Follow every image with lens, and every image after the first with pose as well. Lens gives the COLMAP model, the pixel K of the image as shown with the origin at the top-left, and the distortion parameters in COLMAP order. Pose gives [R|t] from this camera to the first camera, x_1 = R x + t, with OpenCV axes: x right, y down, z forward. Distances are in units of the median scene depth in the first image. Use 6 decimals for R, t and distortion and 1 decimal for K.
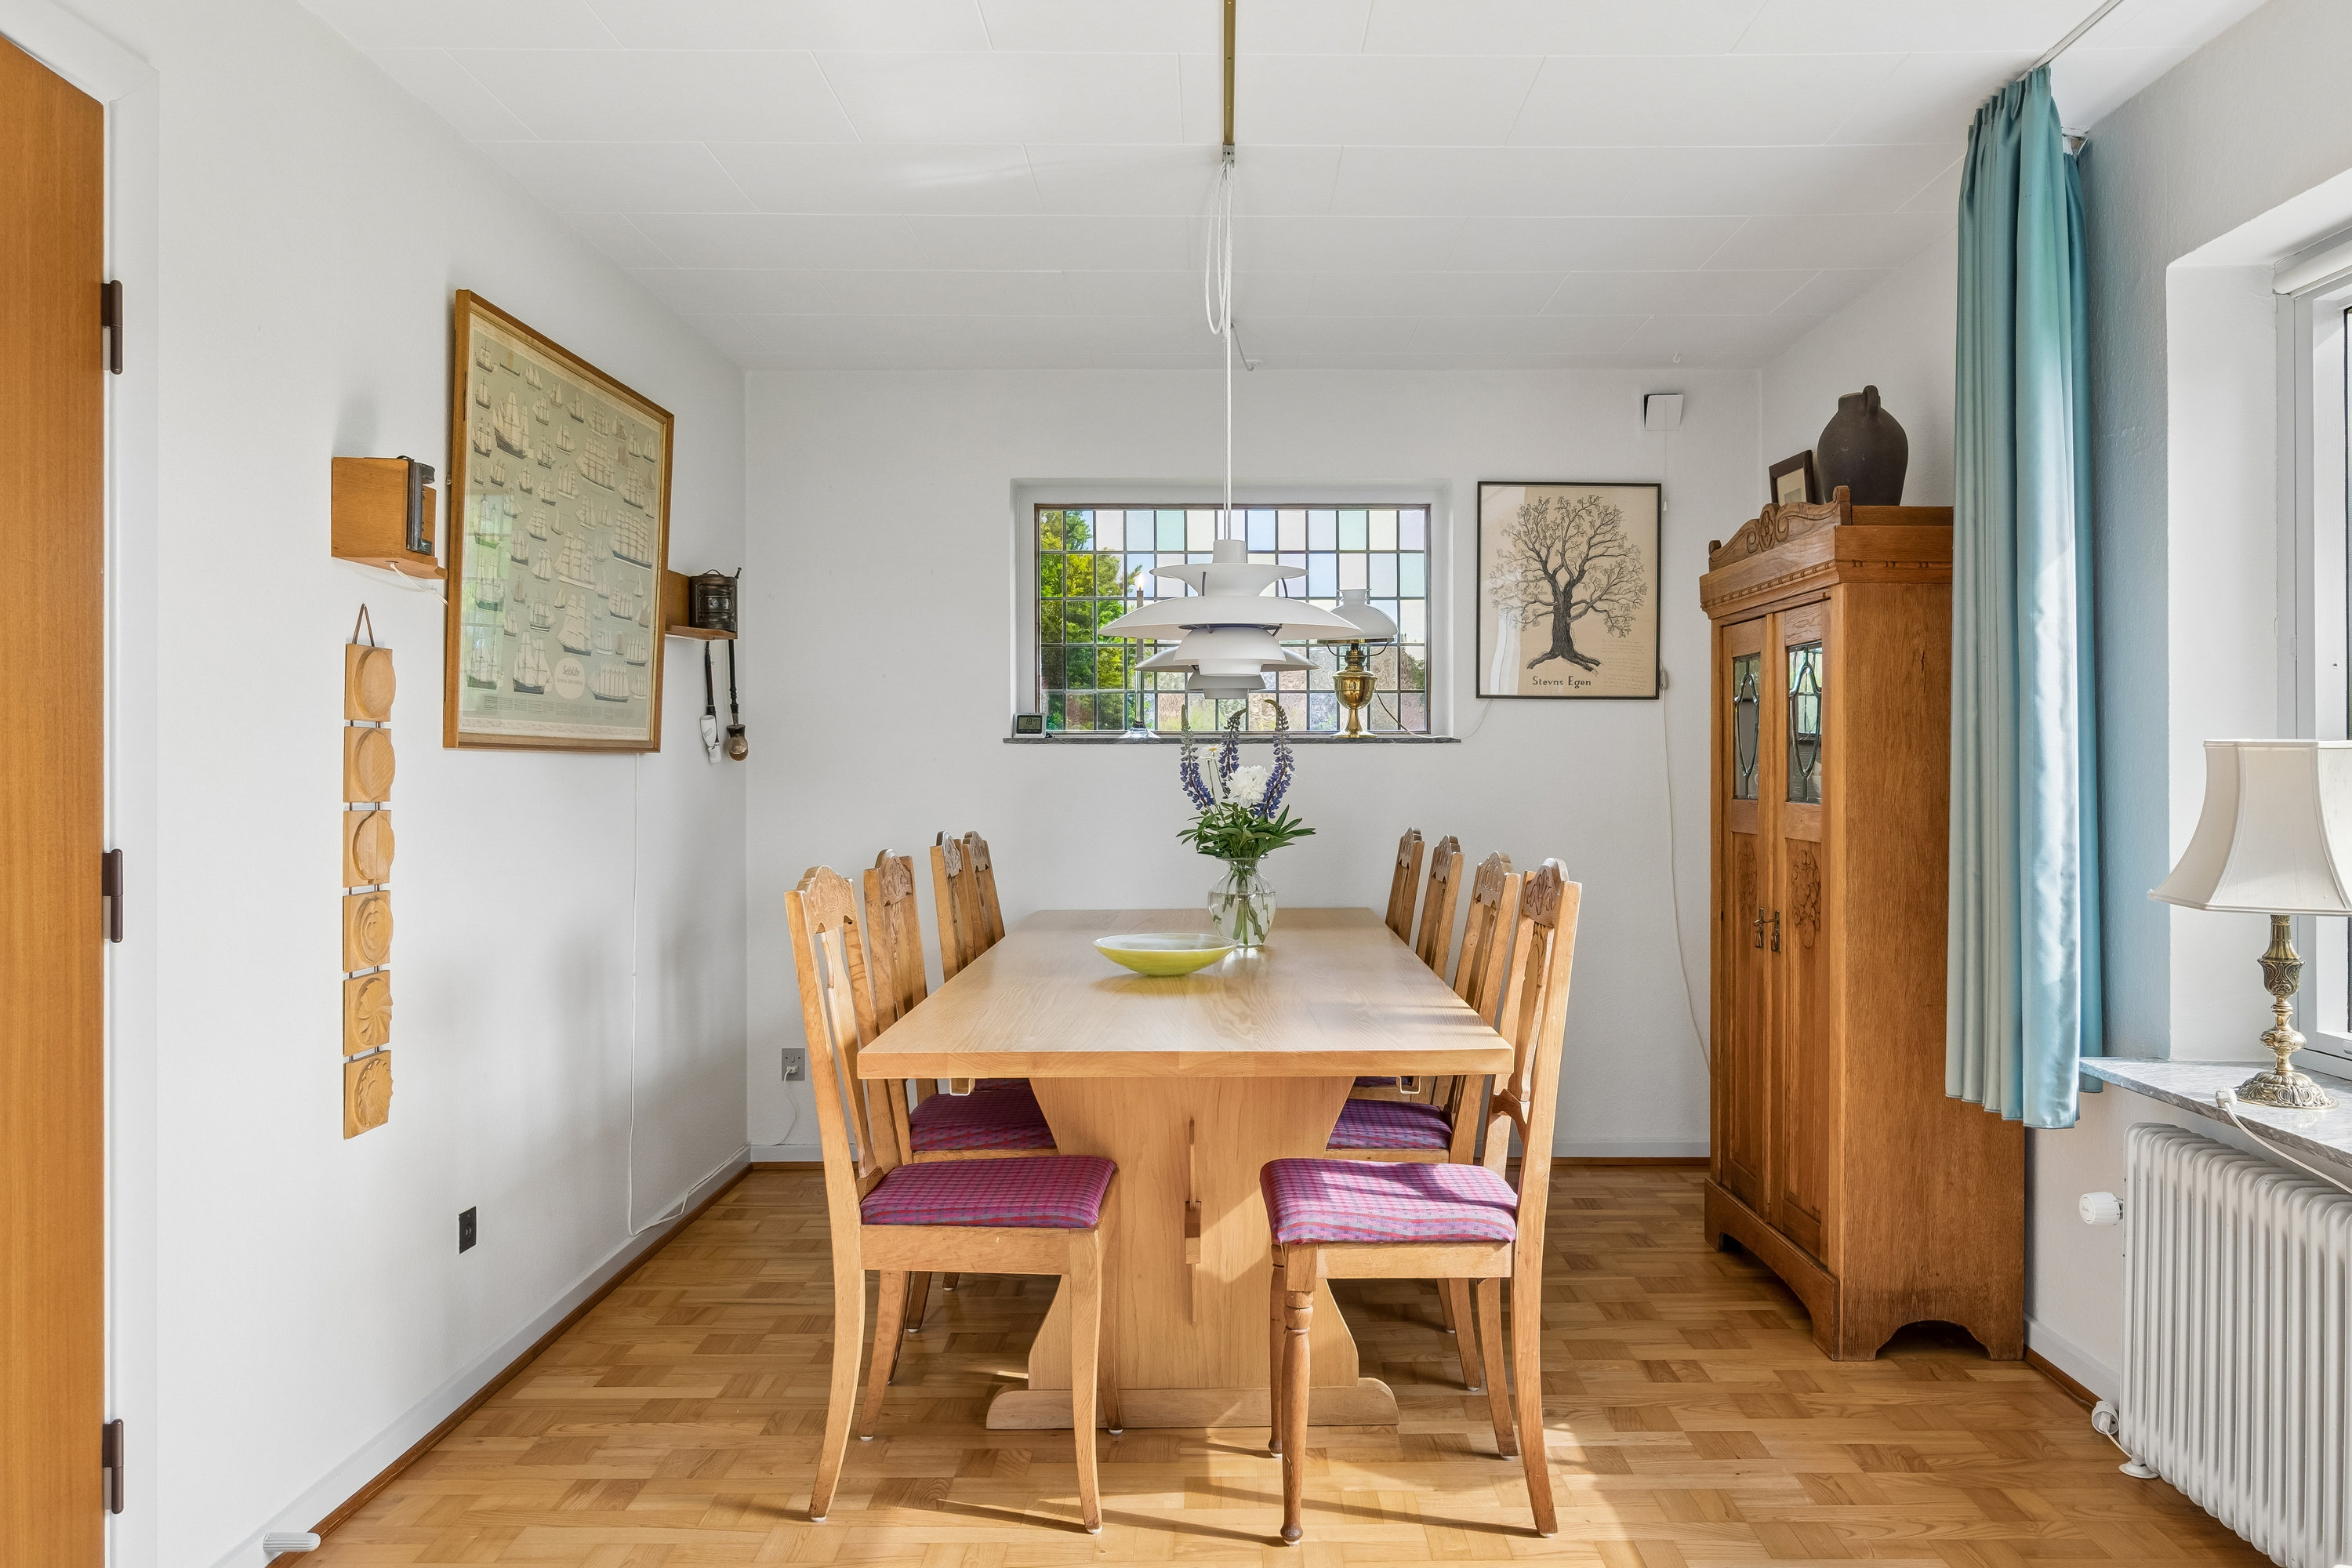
lens RADIAL K [[1702.5, 0, 1182.5], [0, 1702.5, 766.7], [0, 0, 1]] dist [-0.003311, 0.002335]
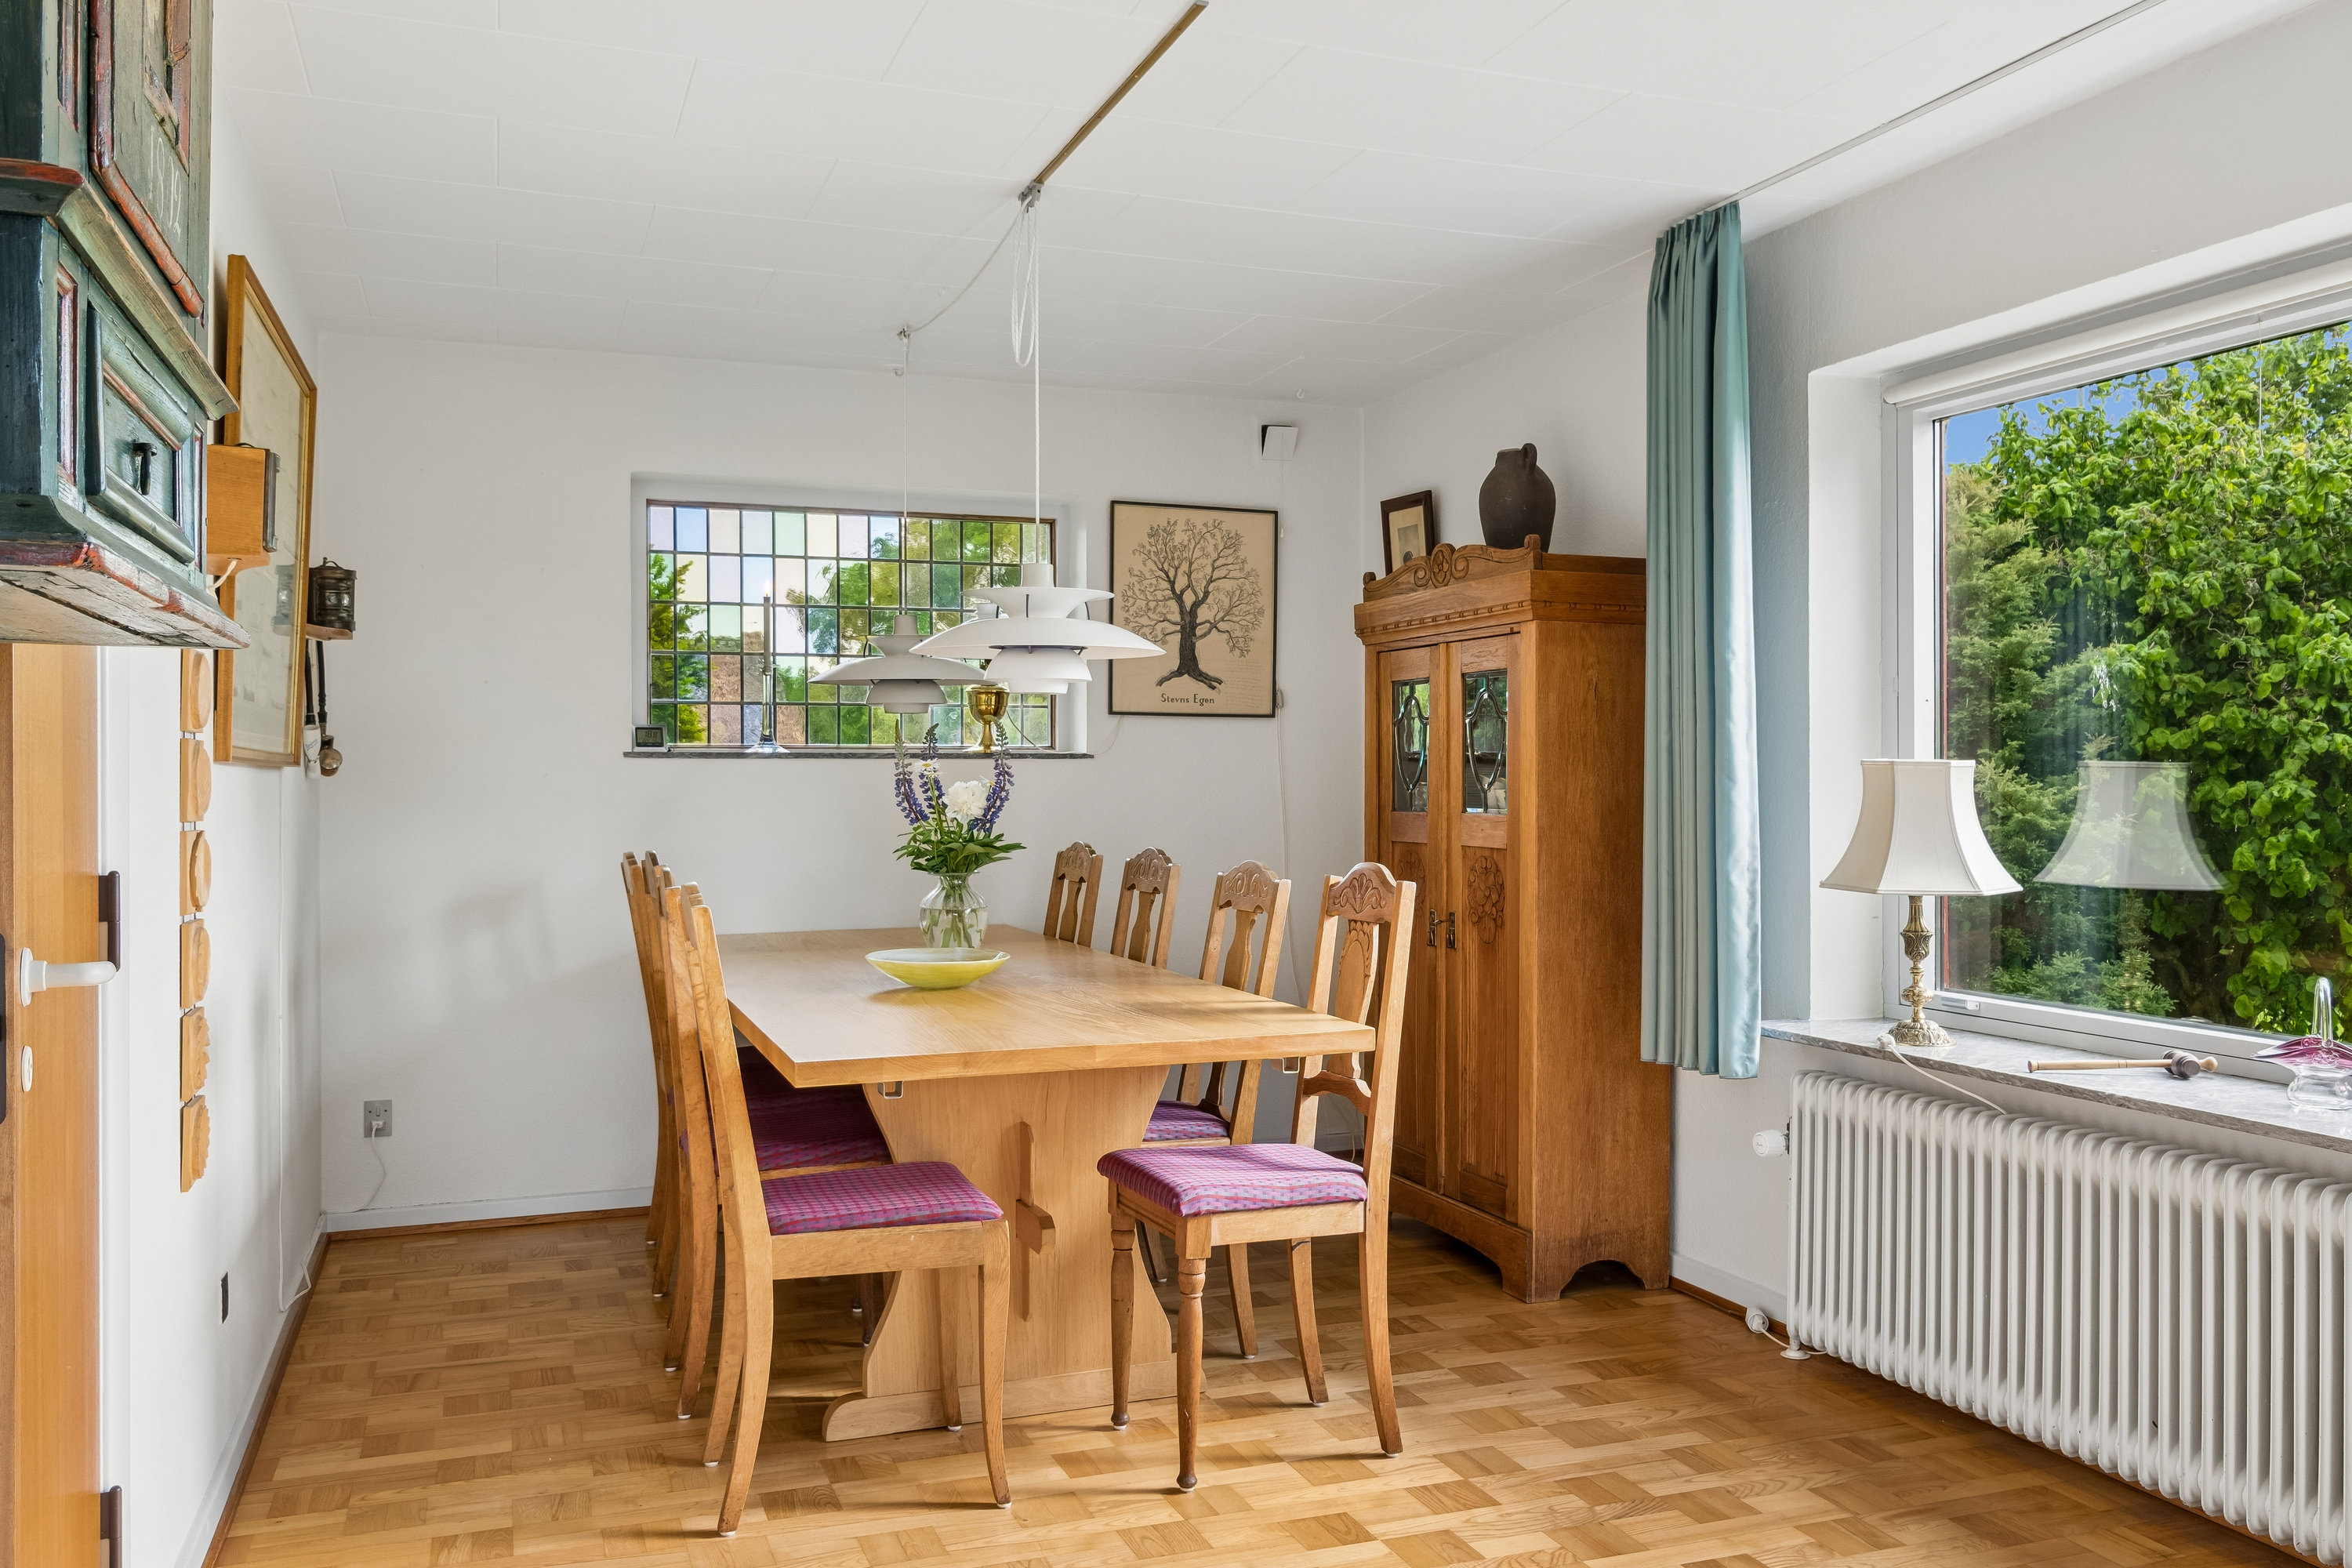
lens RADIAL K [[1892.5, 0, 1176.0], [0, 1892.5, 784.0], [0, 0, 1]] dist [0.002649, 0.005964]
pose [[0.938577, -0.001386, 0.345066, -0.274940], [0.001197, 0.999999, 0.000761, 0.000526], [-0.345067, -0.000301, 0.938578, -0.107055]]
